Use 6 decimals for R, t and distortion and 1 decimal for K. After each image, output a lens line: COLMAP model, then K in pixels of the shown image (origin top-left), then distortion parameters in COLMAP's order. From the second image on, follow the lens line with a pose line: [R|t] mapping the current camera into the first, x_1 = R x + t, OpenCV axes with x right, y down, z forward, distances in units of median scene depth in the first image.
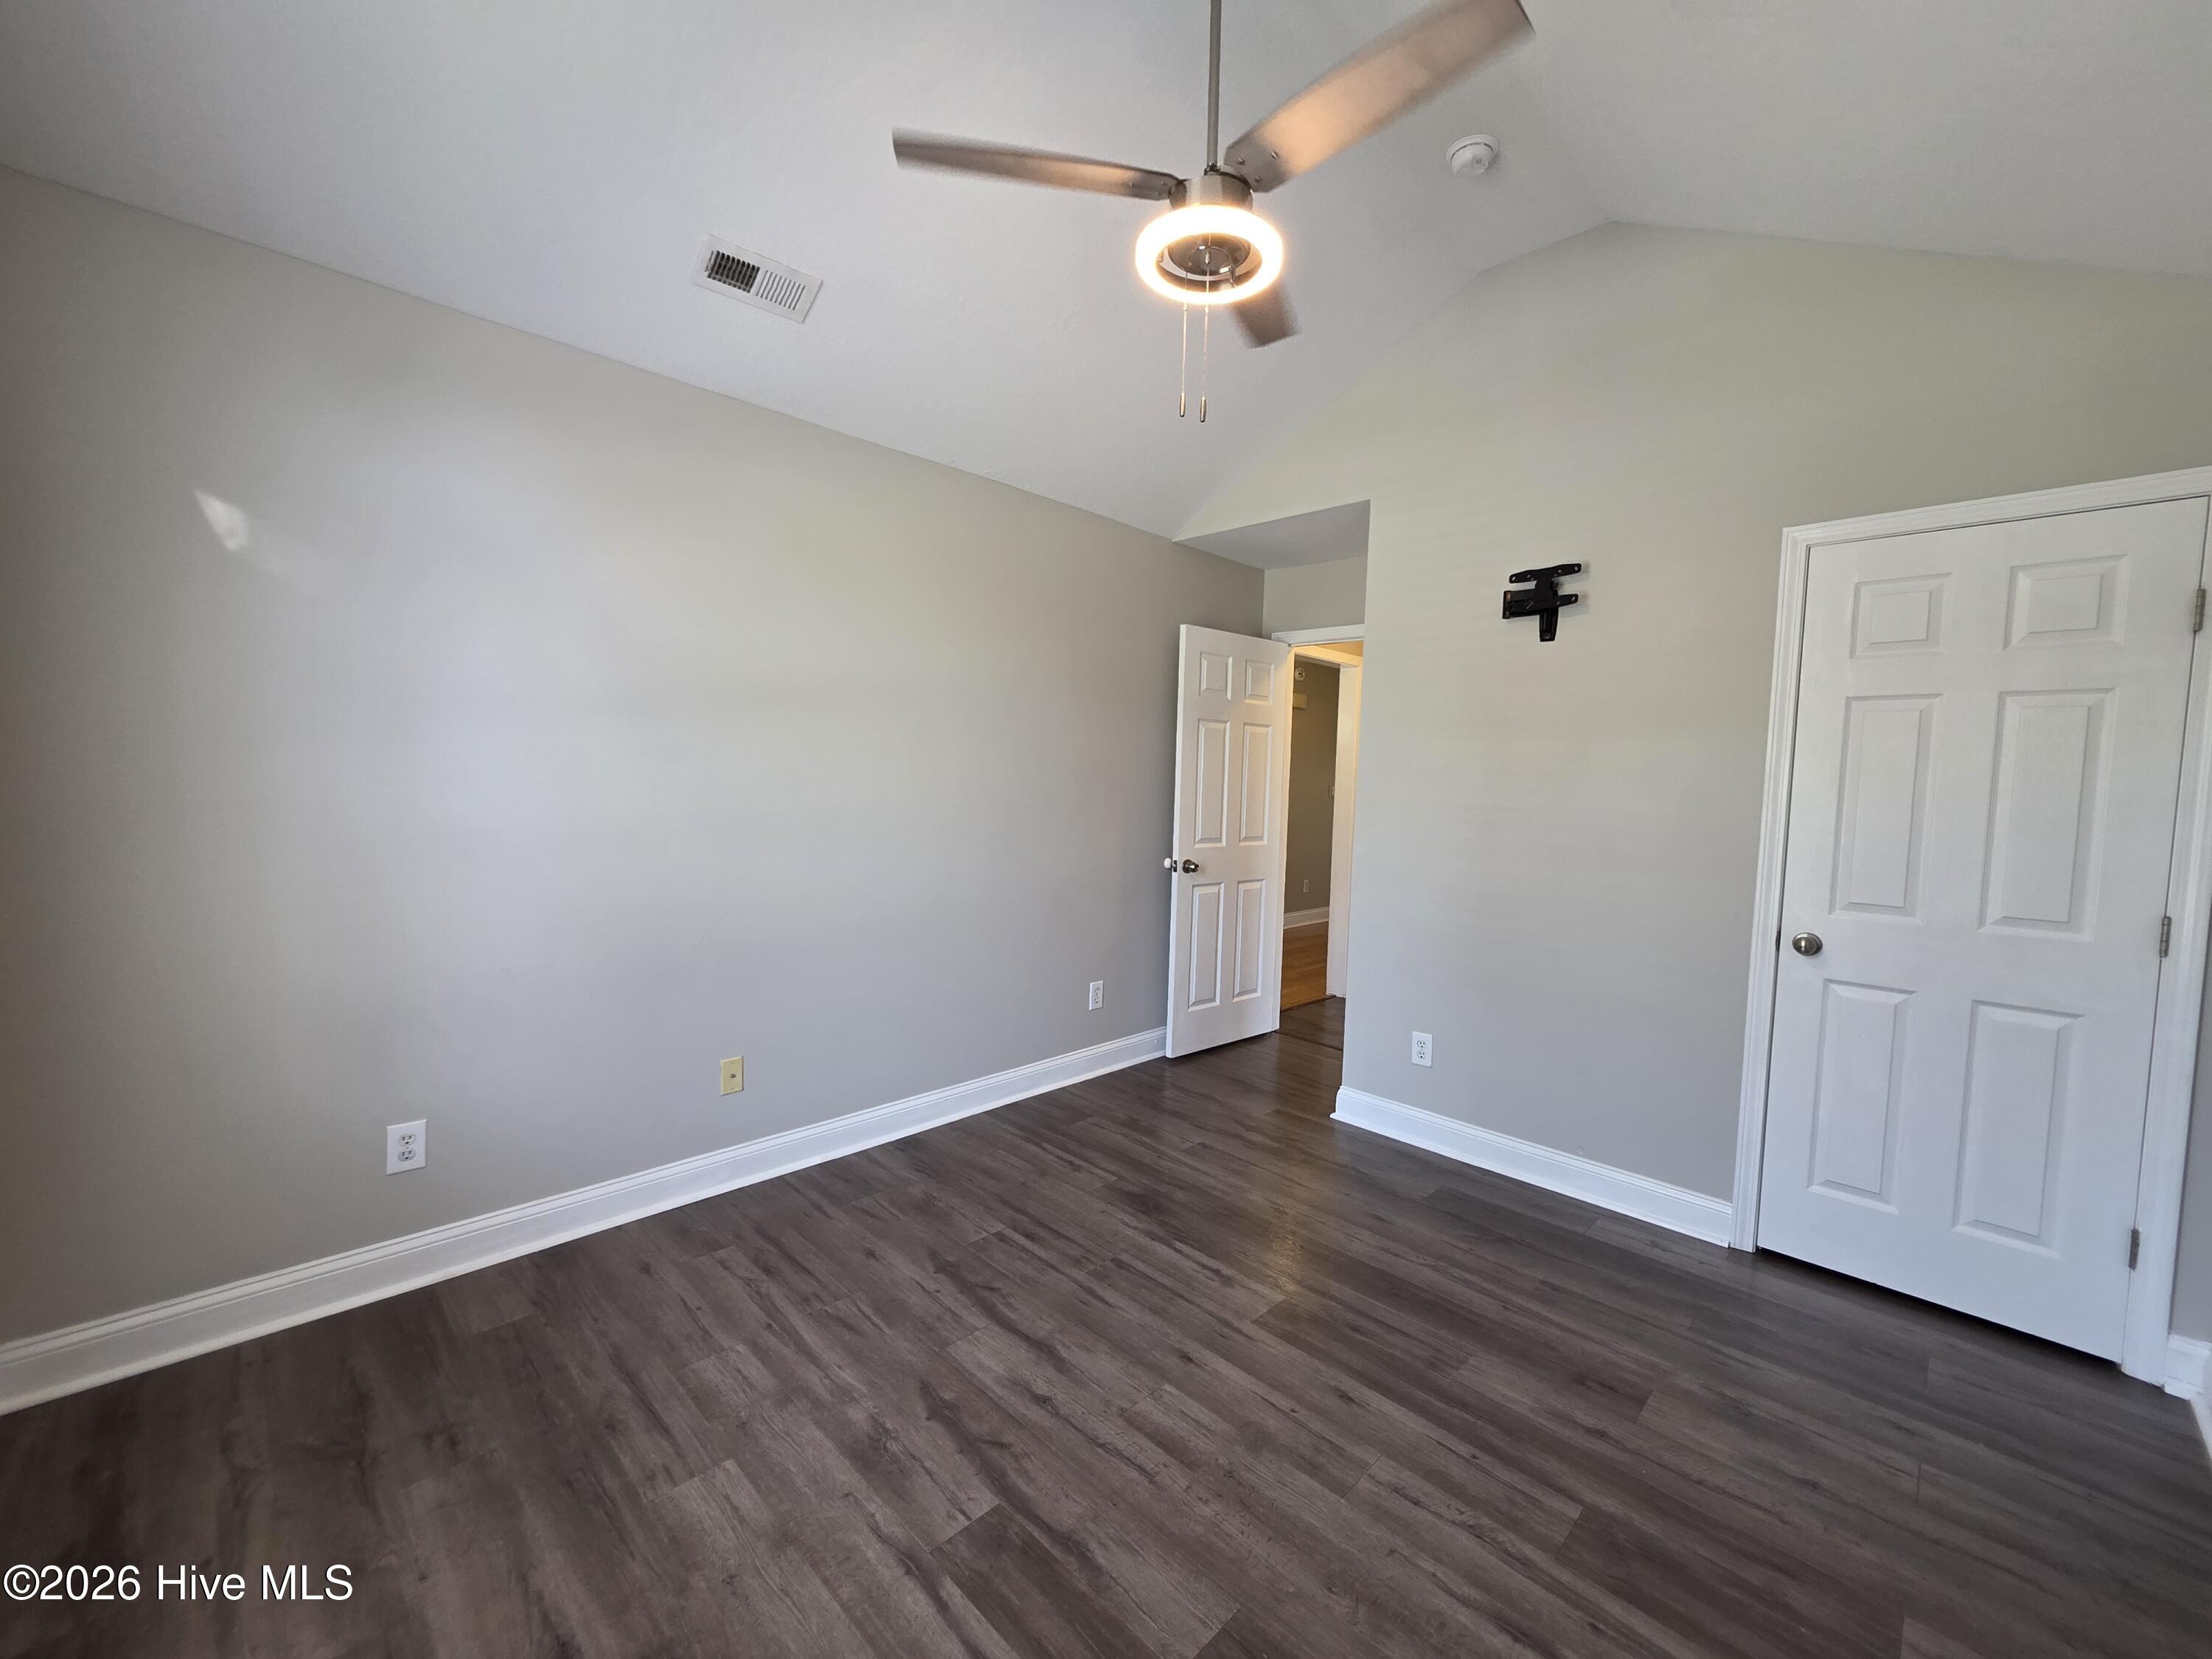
lens RADIAL K [[888.5, 0, 1108.5], [0, 888.5, 832.6], [0, 0, 1]] dist [-0.000714, -0.000060]
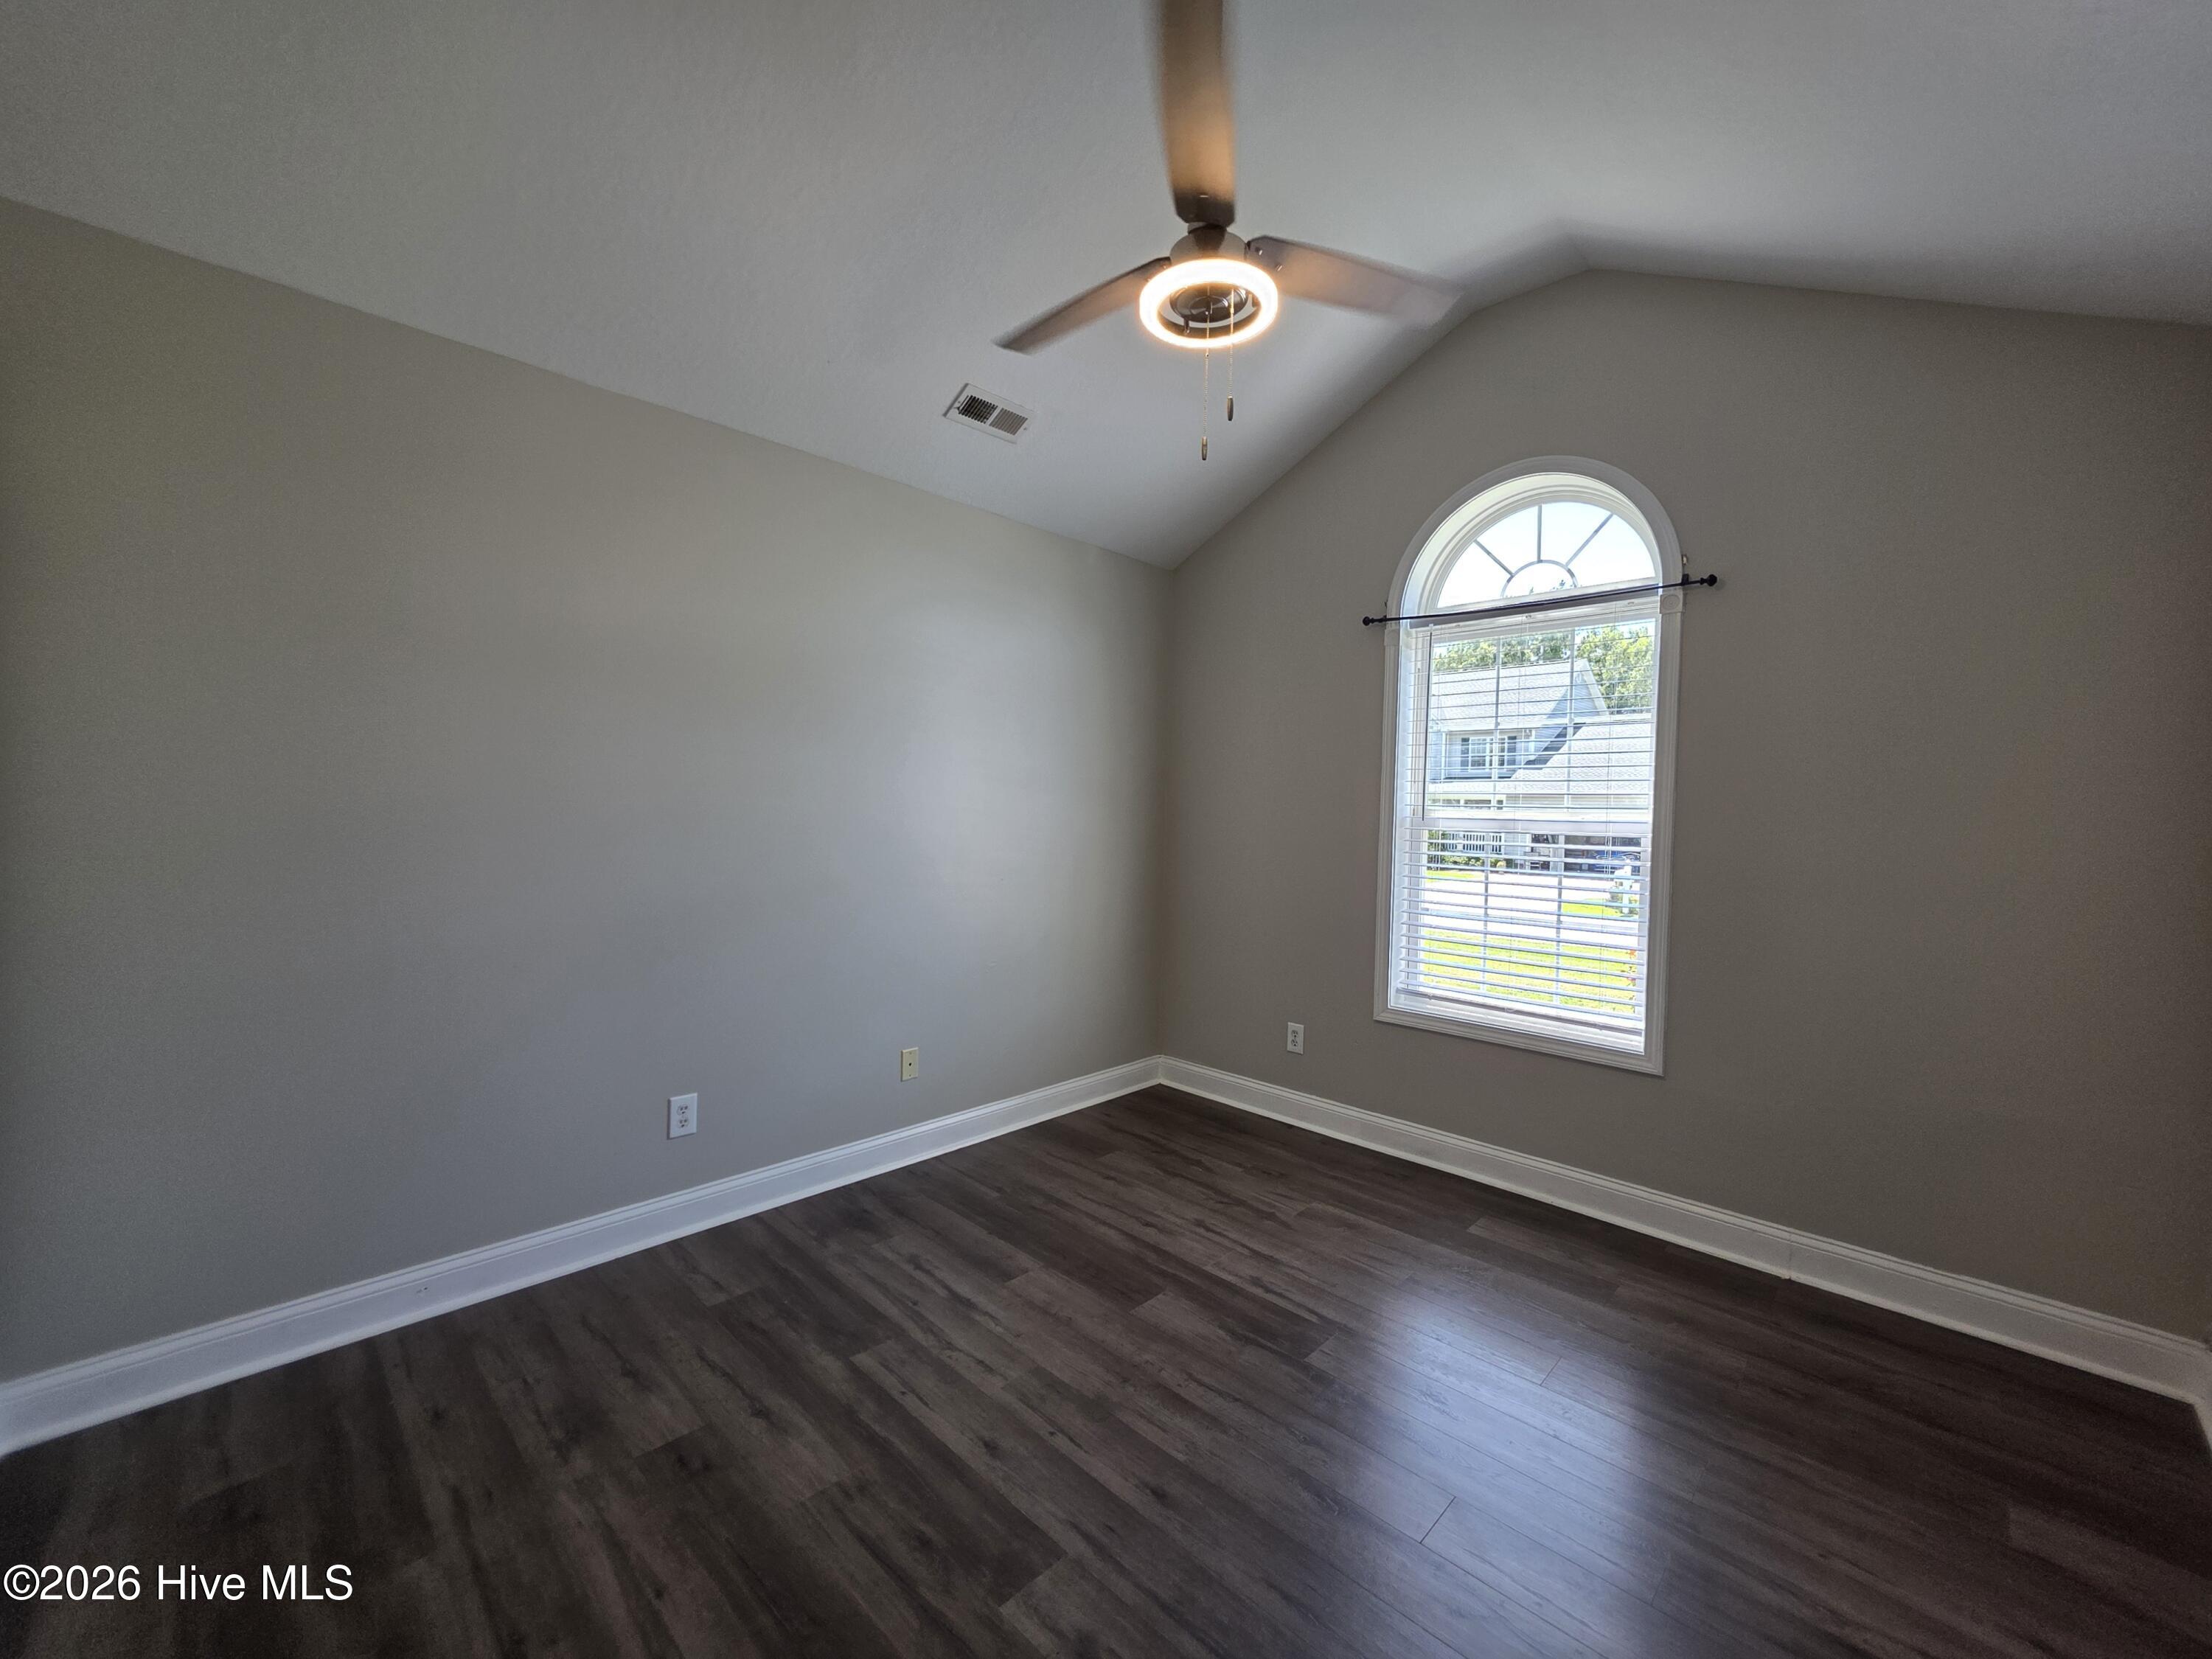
lens RADIAL K [[888.5, 0, 1108.5], [0, 888.5, 832.6], [0, 0, 1]] dist [-0.000714, -0.000060]
pose [[-0.998397, -0.054848, -0.013936, 0.208239], [-0.055908, 0.994120, 0.092736, -0.114636], [0.008767, 0.093366, -0.995593, 2.039669]]
